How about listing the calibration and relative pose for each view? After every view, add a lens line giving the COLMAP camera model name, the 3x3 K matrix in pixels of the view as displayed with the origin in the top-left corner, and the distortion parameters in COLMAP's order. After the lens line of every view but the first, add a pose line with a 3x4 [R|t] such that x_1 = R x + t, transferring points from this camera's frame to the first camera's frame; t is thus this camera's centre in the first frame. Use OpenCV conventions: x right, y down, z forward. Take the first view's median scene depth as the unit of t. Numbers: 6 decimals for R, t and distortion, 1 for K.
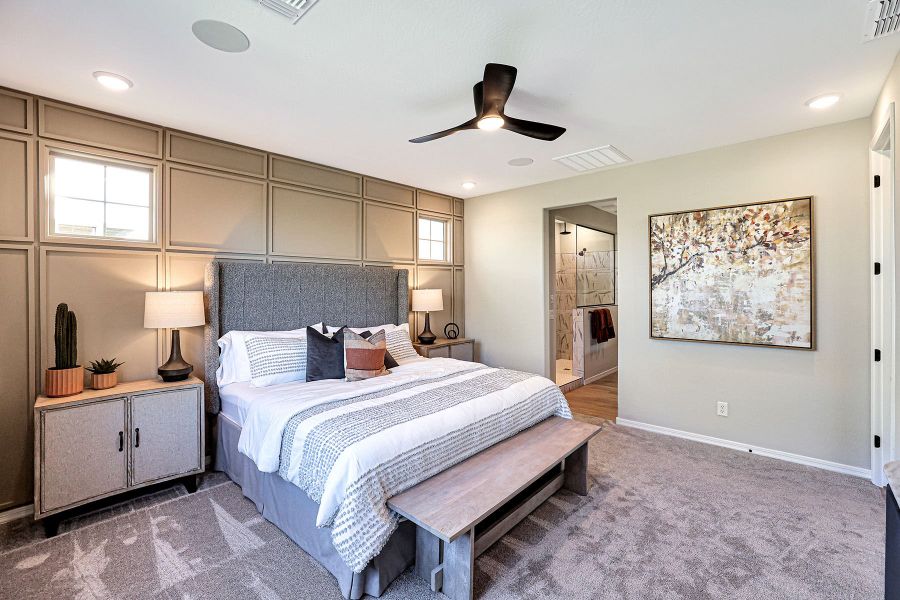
lens RADIAL K [[388.6, 0, 453.2], [0, 388.6, 282.2], [0, 0, 1]] dist [-0.026187, 0.006324]
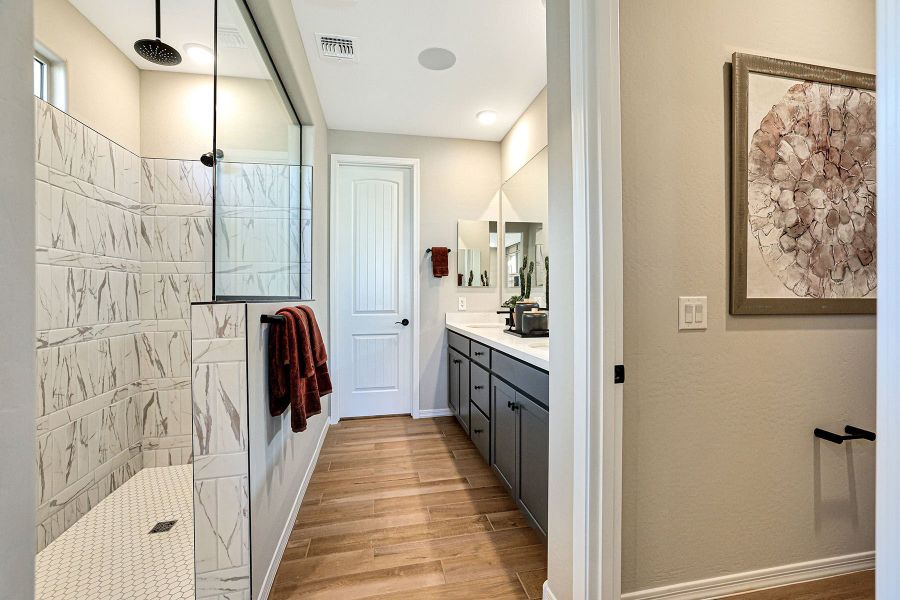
lens RADIAL K [[388.6, 0, 448.3], [0, 388.6, 295.6], [0, 0, 1]] dist [-0.026187, 0.006324]
pose [[0.599070, -0.005811, 0.800676, 0.383364], [-0.001803, 0.999961, 0.008607, 0.103523], [-0.800695, -0.006600, 0.599036, 1.312550]]
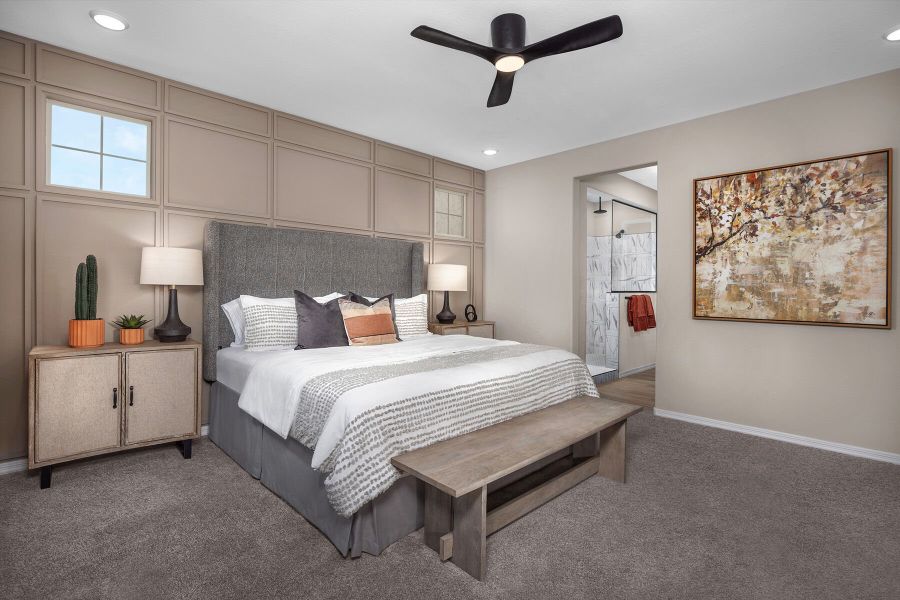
lens RADIAL K [[424.7, 0, 452.5], [0, 424.7, 285.8], [0, 0, 1]] dist [-0.000808, -0.006378]
pose [[0.998030, 0.009909, -0.061946, 0.023298], [-0.009486, 0.999930, 0.007117, 0.081371], [0.062012, -0.006516, 0.998054, -0.002295]]
